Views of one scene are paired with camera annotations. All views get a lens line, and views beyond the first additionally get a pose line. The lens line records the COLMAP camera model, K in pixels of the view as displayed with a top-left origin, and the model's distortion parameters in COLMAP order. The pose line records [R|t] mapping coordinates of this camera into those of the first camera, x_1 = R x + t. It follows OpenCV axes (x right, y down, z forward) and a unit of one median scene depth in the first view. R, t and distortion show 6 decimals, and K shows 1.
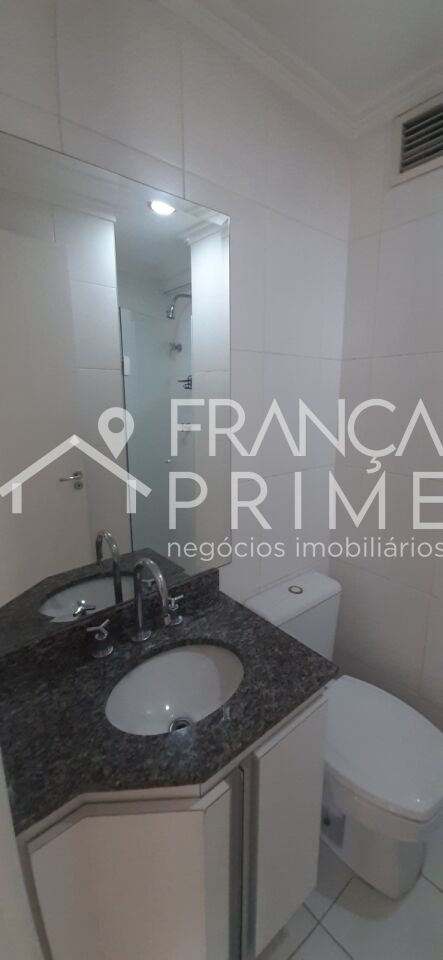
lens RADIAL K [[374.7, 0, 235.9], [0, 374.7, 475.4], [0, 0, 1]] dist [0.014898, -0.011324]
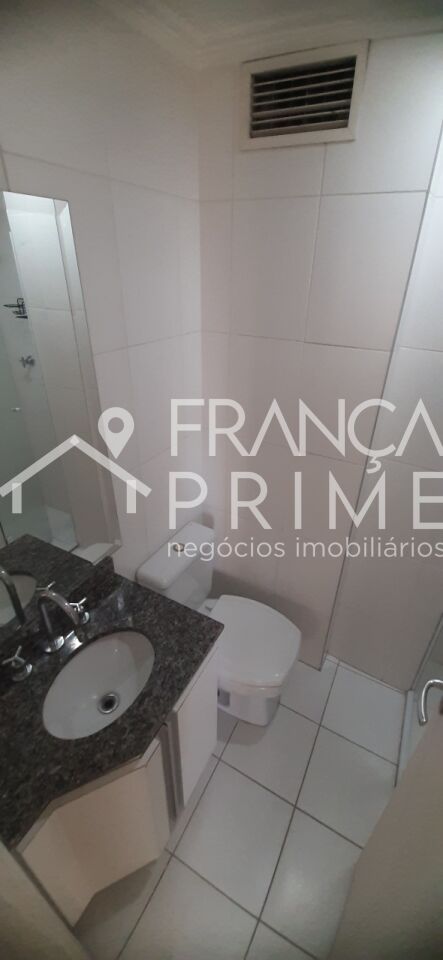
lens RADIAL K [[372.5, 0, 238.4], [0, 372.5, 470.7], [0, 0, 1]] dist [-0.007617, -0.000255]
pose [[0.926533, -0.157160, 0.341816, -0.045559], [0.046007, 0.949079, 0.311661, -0.407014], [-0.373391, -0.273038, 0.886583, -0.040069]]
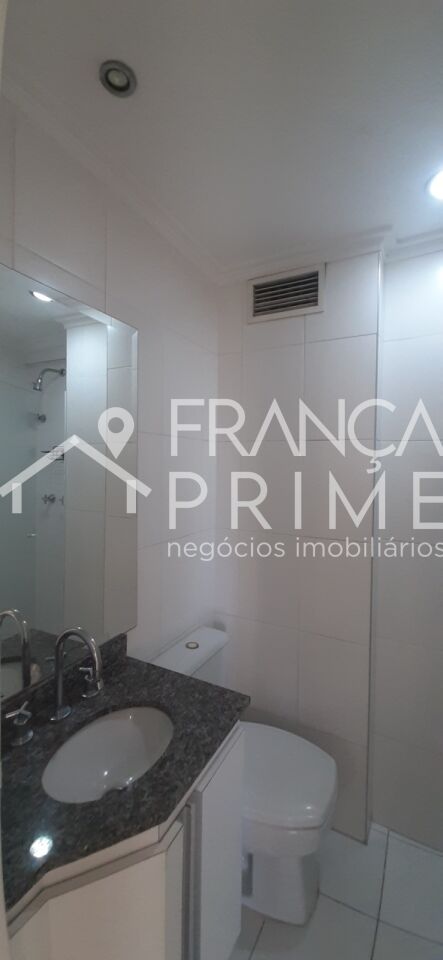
lens RADIAL K [[374.7, 0, 235.9], [0, 374.7, 475.4], [0, 0, 1]] dist [0.014898, -0.011324]
pose [[0.917556, 0.003469, 0.397591, -0.240043], [0.067861, 0.983924, -0.165194, 0.012140], [-0.391772, 0.178555, 0.902570, -0.181081]]
